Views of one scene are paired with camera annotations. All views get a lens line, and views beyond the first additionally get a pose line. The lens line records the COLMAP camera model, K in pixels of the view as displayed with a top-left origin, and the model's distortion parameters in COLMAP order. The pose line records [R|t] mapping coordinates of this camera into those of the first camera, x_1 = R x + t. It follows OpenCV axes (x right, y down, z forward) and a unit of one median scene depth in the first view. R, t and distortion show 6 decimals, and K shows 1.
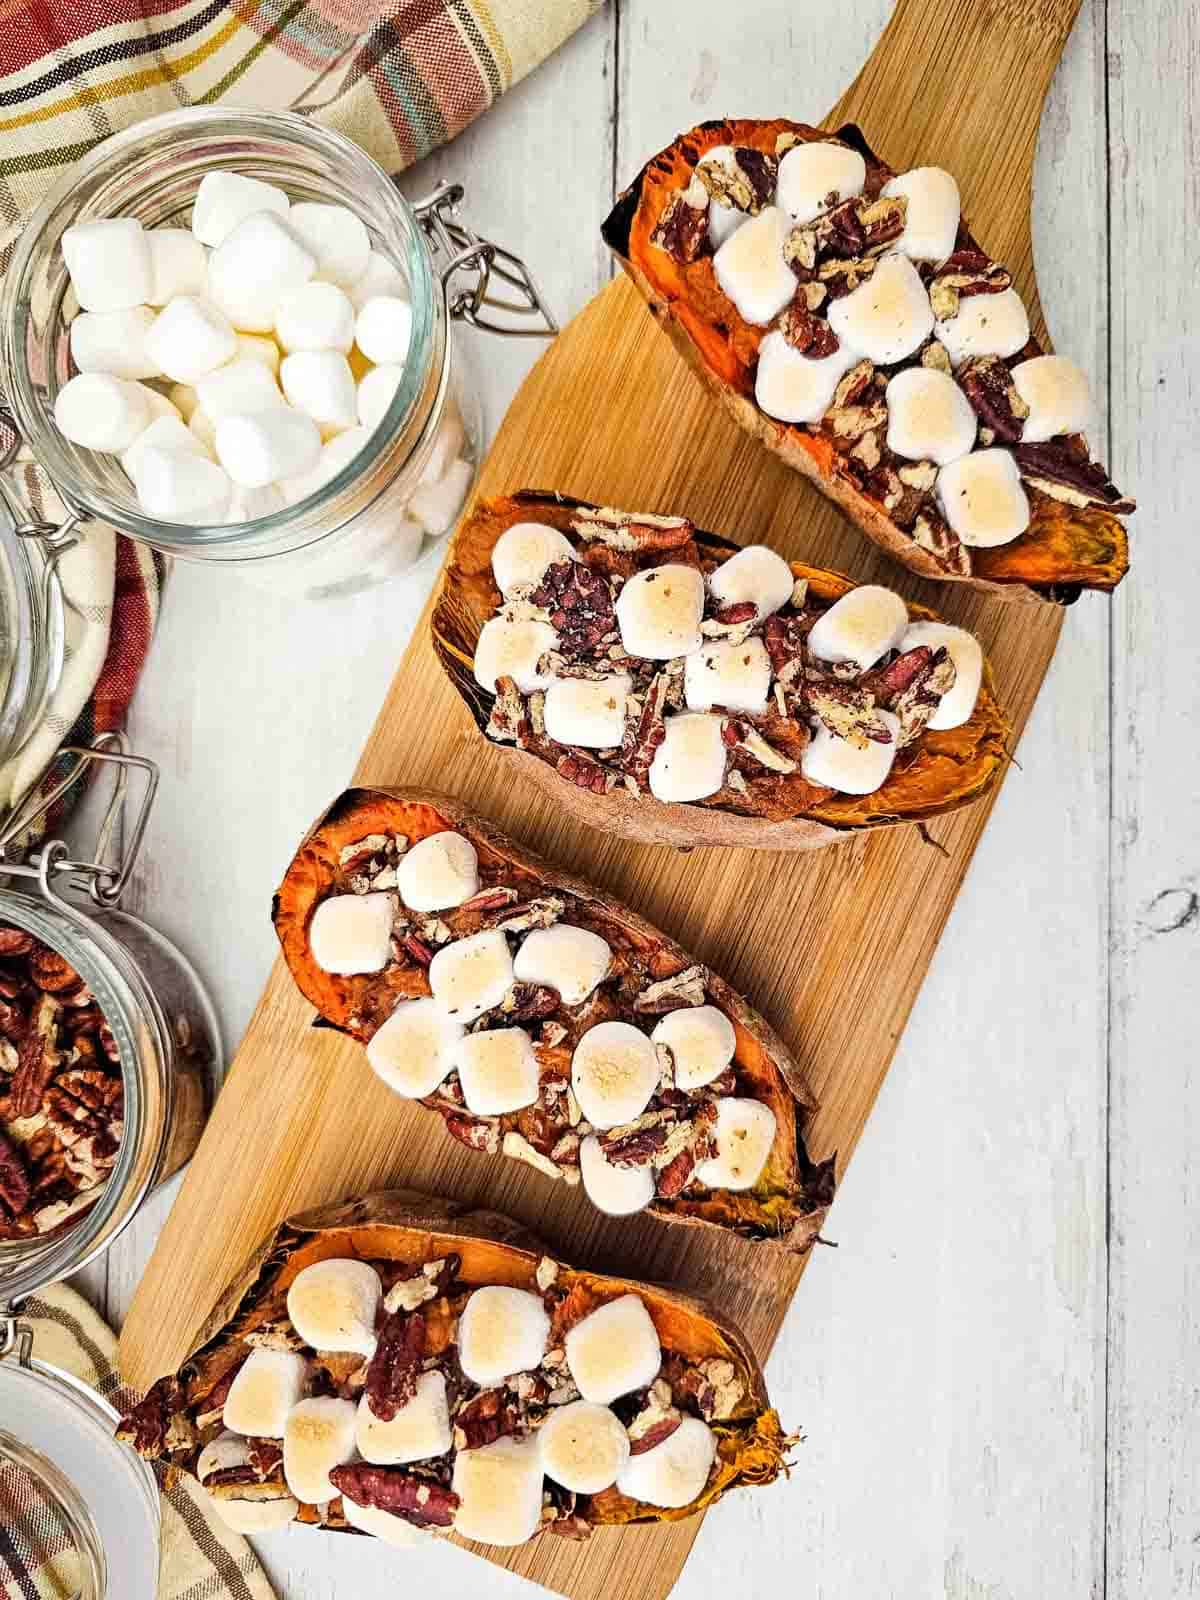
lens RADIAL K [[1148.9, 0, 625.7], [0, 1148.9, 830.7], [0, 0, 1]] dist [0.005471, -0.041543]
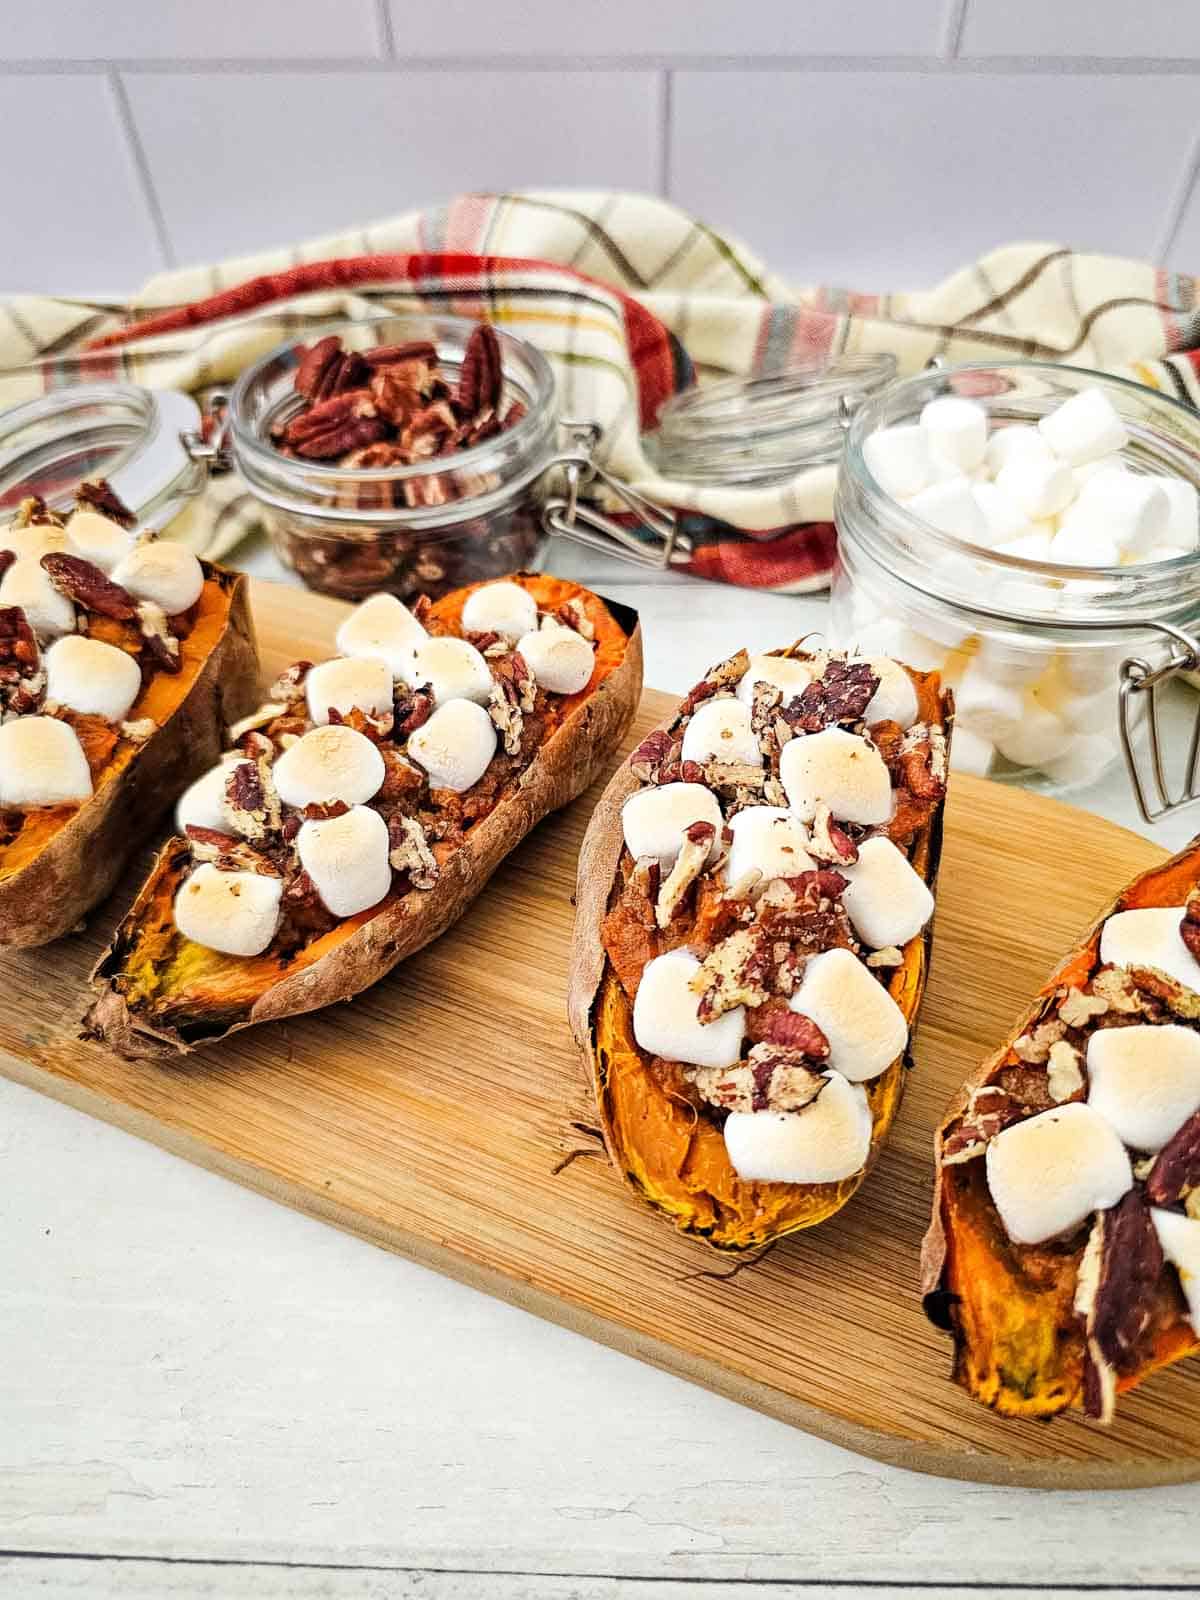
lens RADIAL K [[1117.6, 0, 600.0], [0, 1117.6, 800.0], [0, 0, 1]] dist [-0.001420, -0.042372]
pose [[-0.009429, 0.793019, -0.609124, 0.556562], [-0.998571, 0.024573, 0.047449, -0.049333], [0.052595, 0.608701, 0.791655, 0.313703]]
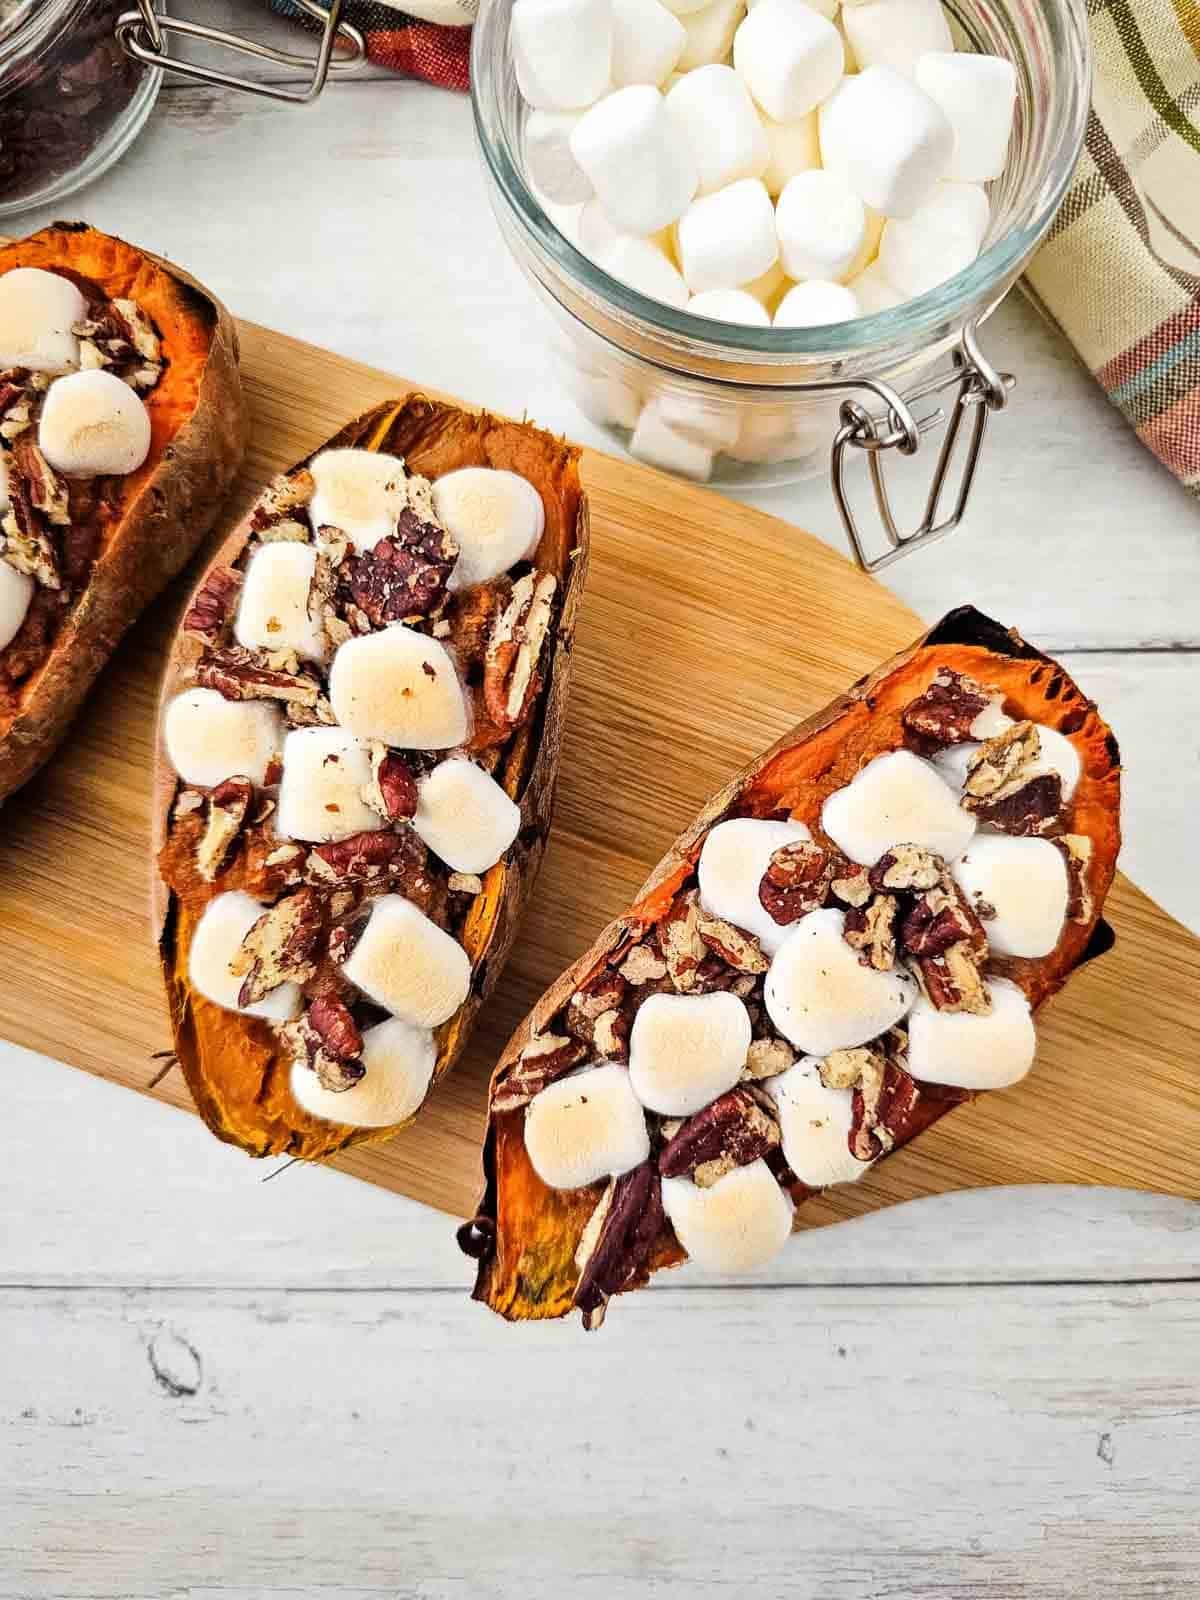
lens RADIAL K [[1117.6, 0, 600.0], [0, 1117.6, 800.0], [0, 0, 1]] dist [-0.001420, -0.042372]
pose [[0.030633, 0.999496, 0.008306, 0.096541], [-0.998215, 0.030166, 0.051536, -0.344134], [0.051260, -0.009869, 0.998637, 0.286789]]
